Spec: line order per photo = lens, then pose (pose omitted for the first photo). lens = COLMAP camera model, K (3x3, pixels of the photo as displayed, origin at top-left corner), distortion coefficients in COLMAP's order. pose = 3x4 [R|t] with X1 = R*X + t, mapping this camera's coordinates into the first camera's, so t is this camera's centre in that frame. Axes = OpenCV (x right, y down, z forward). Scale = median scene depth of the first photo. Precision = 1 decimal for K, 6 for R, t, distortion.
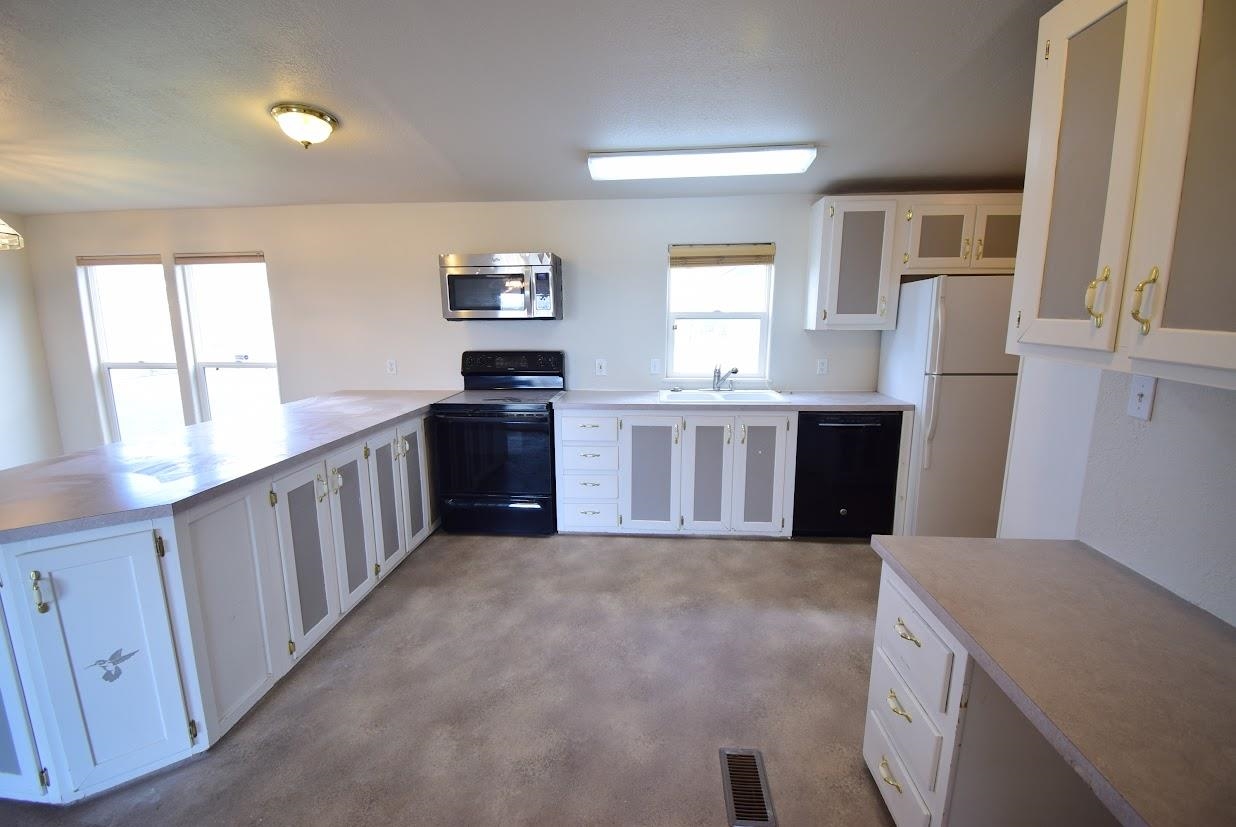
lens RADIAL K [[546.3, 0, 614.0], [0, 546.3, 417.6], [0, 0, 1]] dist [0.029934, -0.030274]
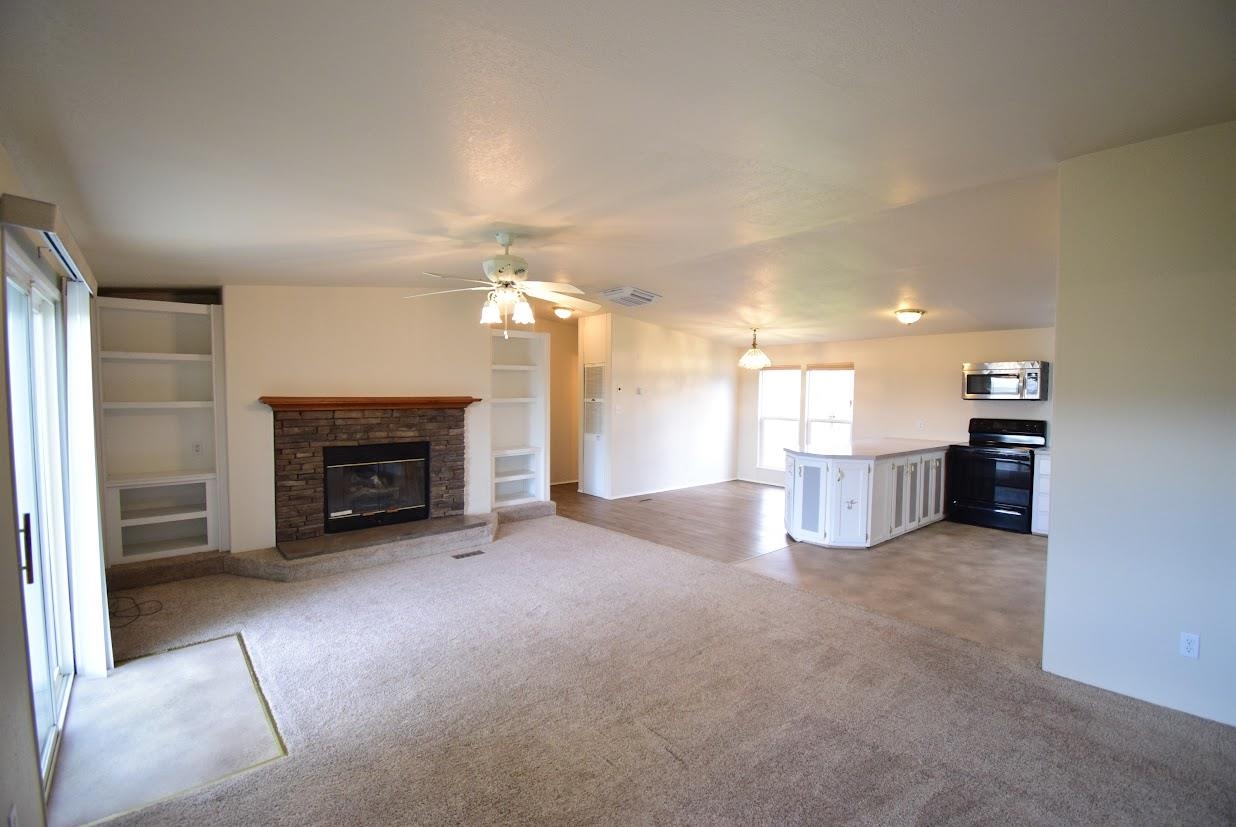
lens RADIAL K [[546.3, 0, 614.0], [0, 546.3, 417.6], [0, 0, 1]] dist [0.029934, -0.030274]
pose [[0.707262, 0.043954, -0.705584, 0.158781], [-0.142500, 0.986443, -0.081389, 0.192634], [0.692441, 0.158109, 0.703937, -1.067526]]
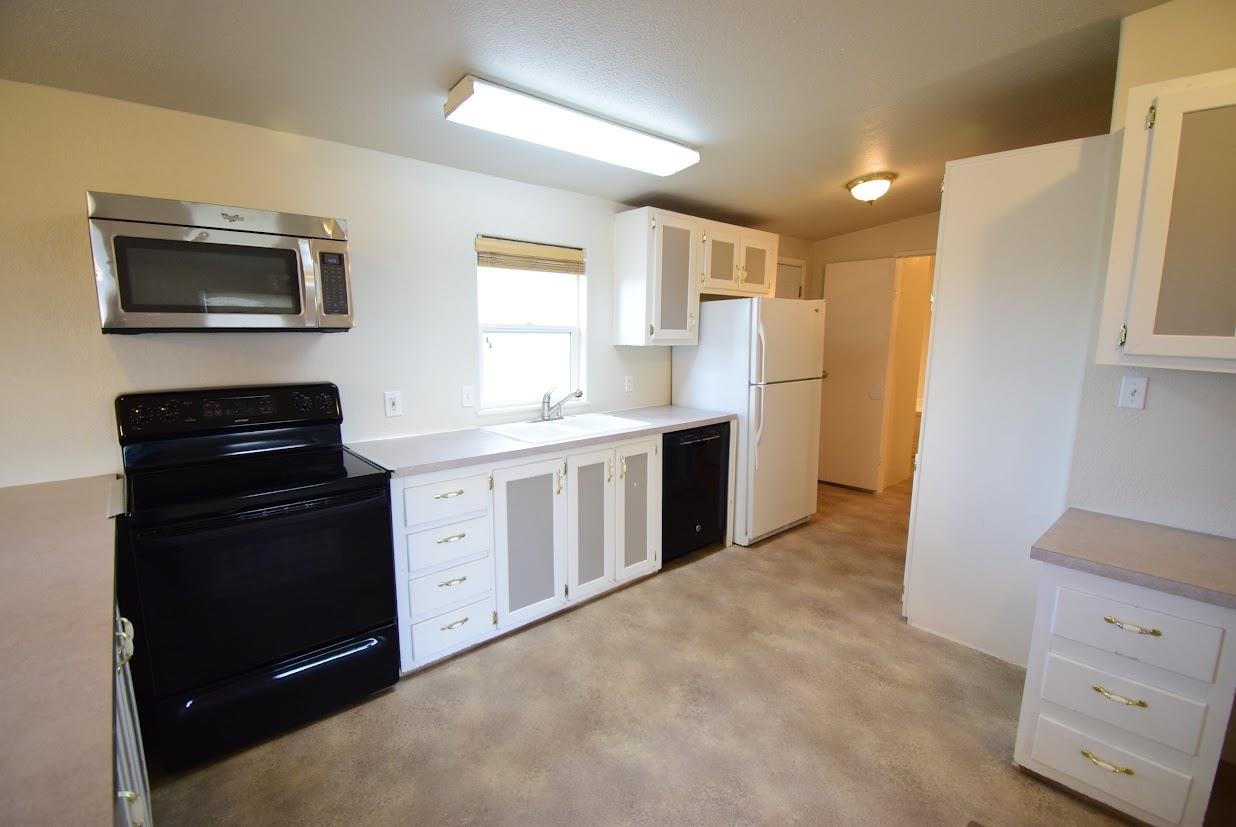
lens RADIAL K [[546.3, 0, 614.0], [0, 546.3, 417.6], [0, 0, 1]] dist [0.029934, -0.030274]
pose [[0.698134, -0.102322, 0.708617, -0.365509], [0.122476, 0.992214, 0.022608, -0.066964], [-0.705413, 0.071005, 0.705231, 0.394174]]
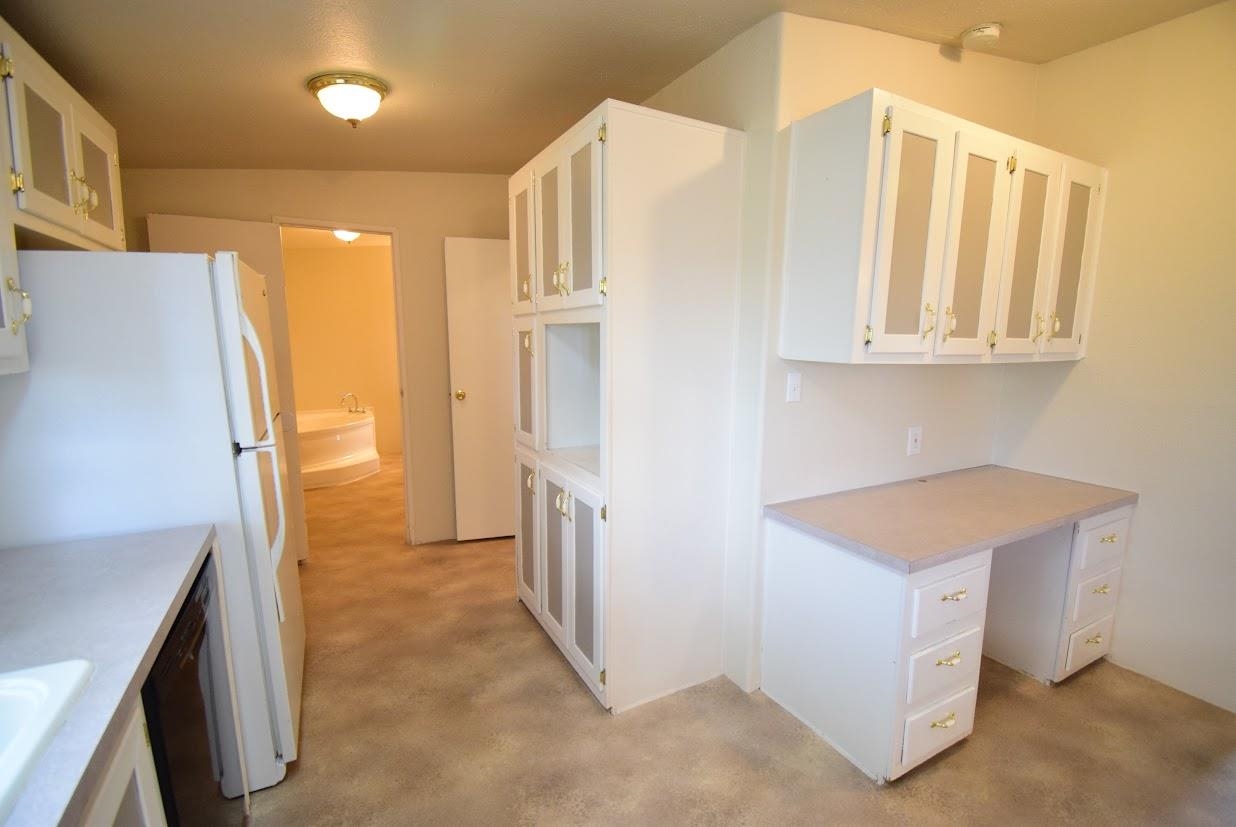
lens RADIAL K [[546.3, 0, 614.0], [0, 546.3, 417.6], [0, 0, 1]] dist [0.029934, -0.030274]
pose [[-0.532063, -0.123103, 0.837708, -0.009579], [0.156661, 0.957979, 0.240280, -0.159728], [-0.832085, 0.259081, -0.490420, 0.882325]]
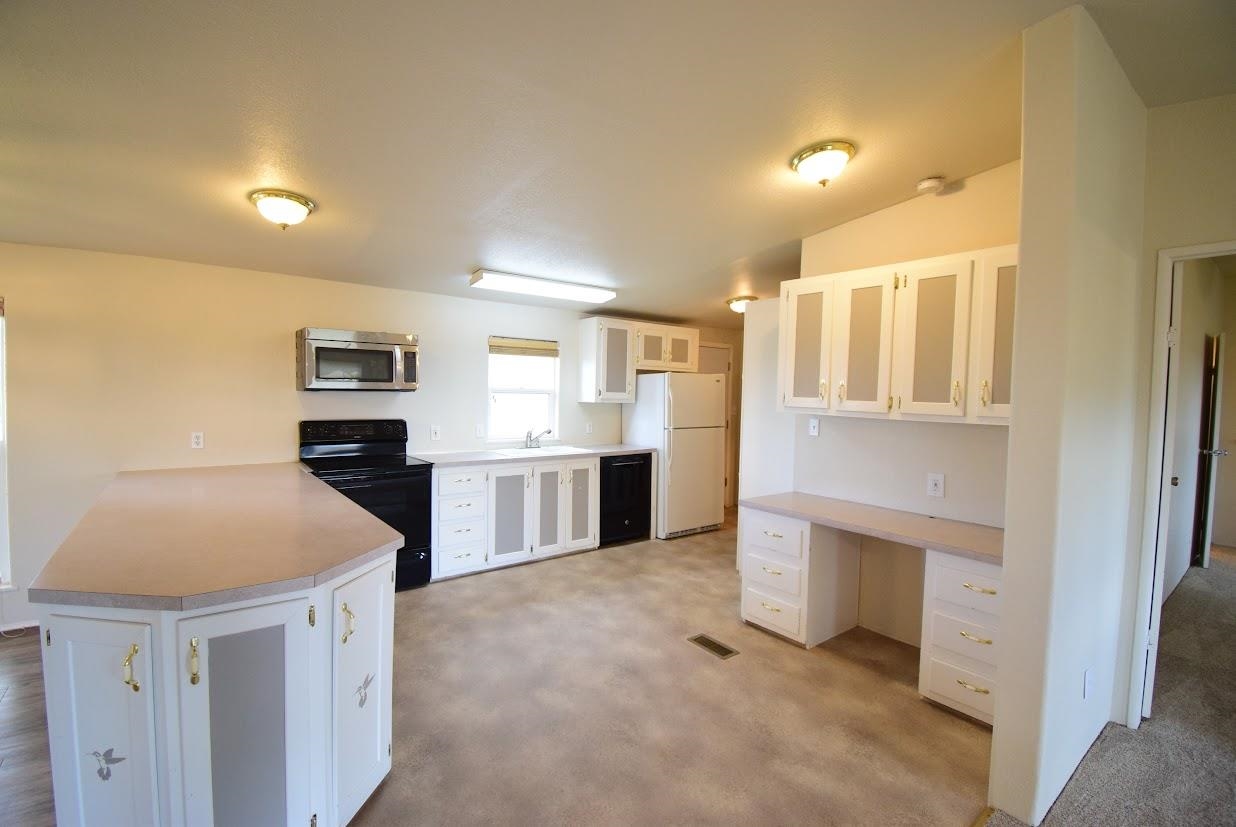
lens RADIAL K [[546.3, 0, 614.0], [0, 546.3, 417.6], [0, 0, 1]] dist [0.029934, -0.030274]
pose [[0.744249, -0.010869, 0.667813, -0.599503], [0.101835, 0.990024, -0.097378, 0.030032], [-0.660093, 0.140481, 0.737931, -0.118283]]
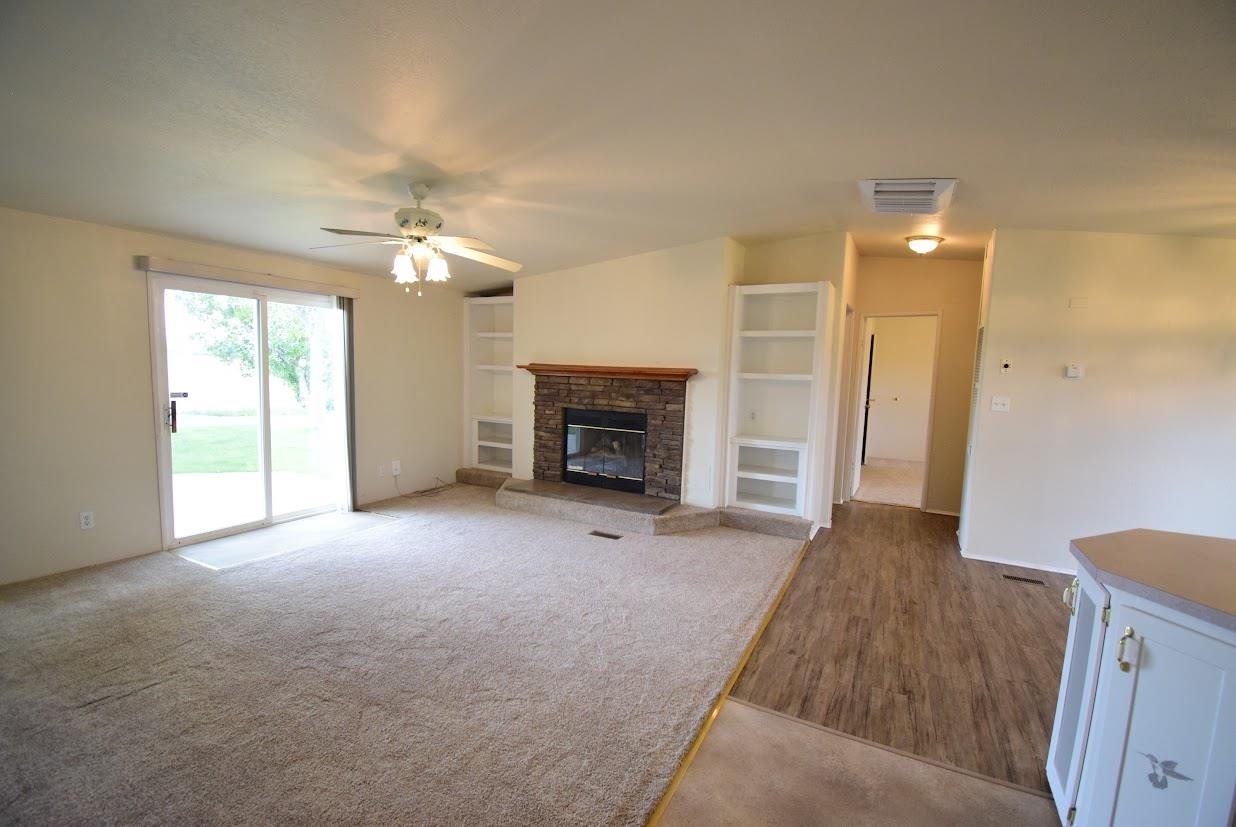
lens RADIAL K [[546.3, 0, 614.0], [0, 546.3, 417.6], [0, 0, 1]] dist [0.029934, -0.030274]
pose [[-0.406626, 0.080536, -0.910038, 0.075558], [-0.198430, 0.964542, 0.174022, -0.029557], [0.891785, 0.251341, -0.376227, 0.186560]]
